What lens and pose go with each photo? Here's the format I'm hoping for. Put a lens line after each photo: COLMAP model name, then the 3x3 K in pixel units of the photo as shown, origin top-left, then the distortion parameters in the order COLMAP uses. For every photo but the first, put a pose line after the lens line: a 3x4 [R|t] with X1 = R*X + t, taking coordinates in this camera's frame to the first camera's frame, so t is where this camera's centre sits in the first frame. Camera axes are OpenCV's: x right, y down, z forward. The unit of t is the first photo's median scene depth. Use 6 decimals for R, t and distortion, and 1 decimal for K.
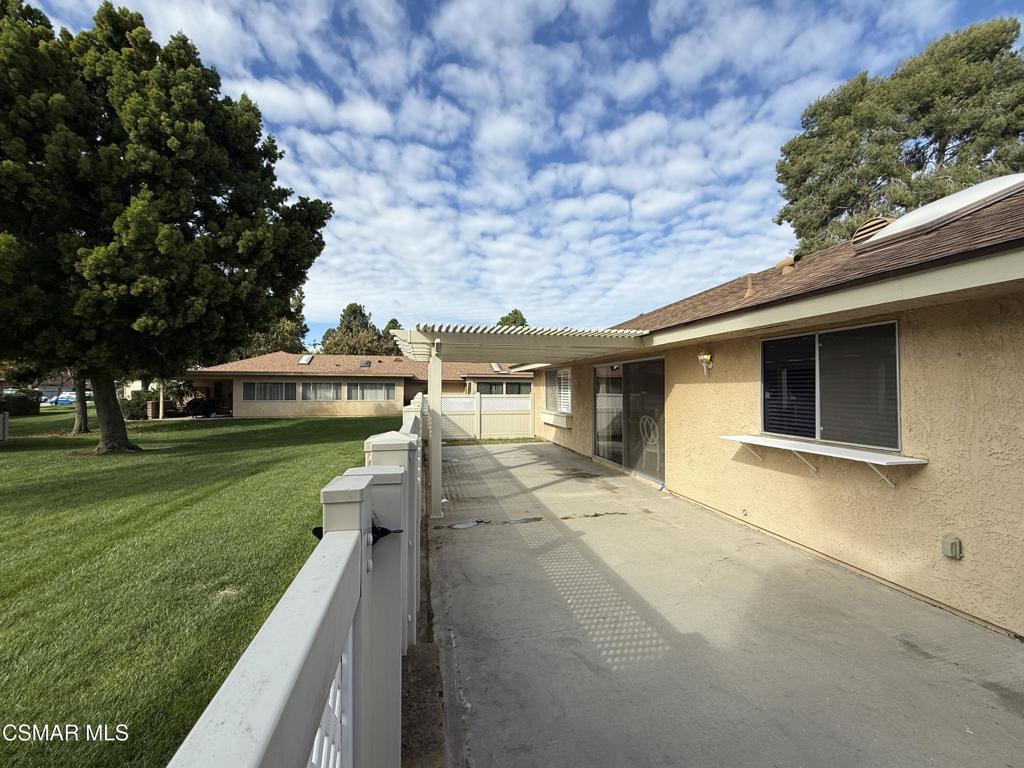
lens RADIAL K [[449.1, 0, 531.1], [0, 449.1, 395.0], [0, 0, 1]] dist [0.002330, 0.000030]
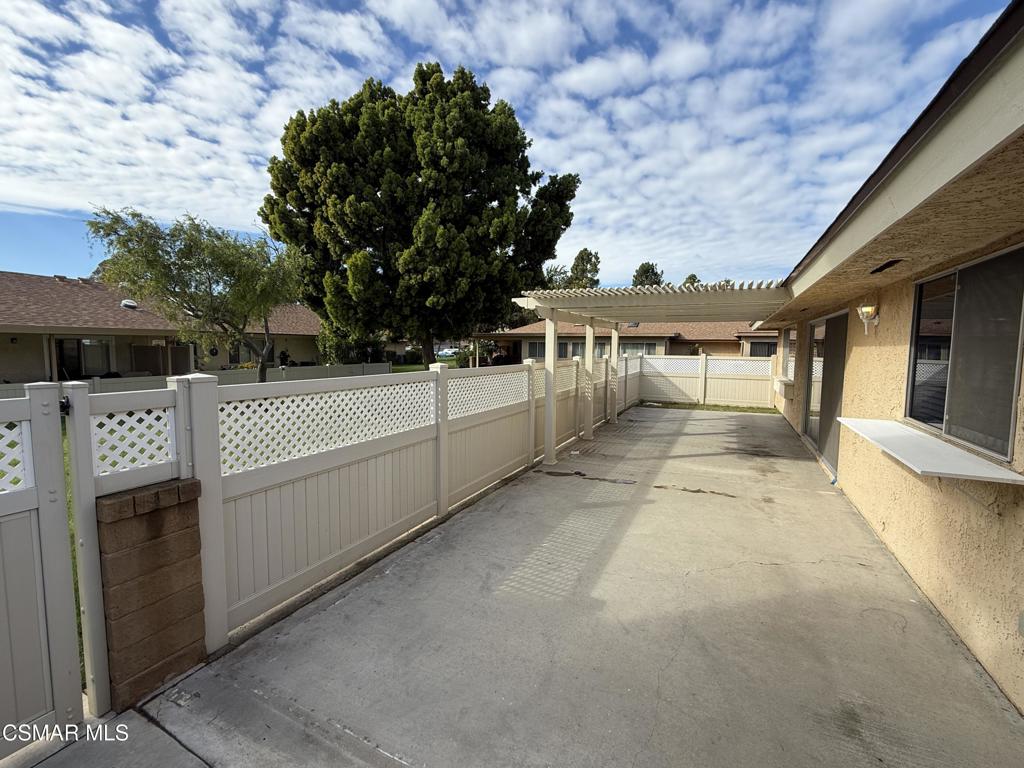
lens RADIAL K [[457.6, 0, 512.0], [0, 457.6, 384.0], [0, 0, 1]] dist [-0.000874, 0.000313]
pose [[0.776677, 0.057918, -0.627231, 0.422460], [-0.017934, 0.997393, 0.069892, -0.005398], [0.629644, -0.043034, 0.775691, 0.060752]]
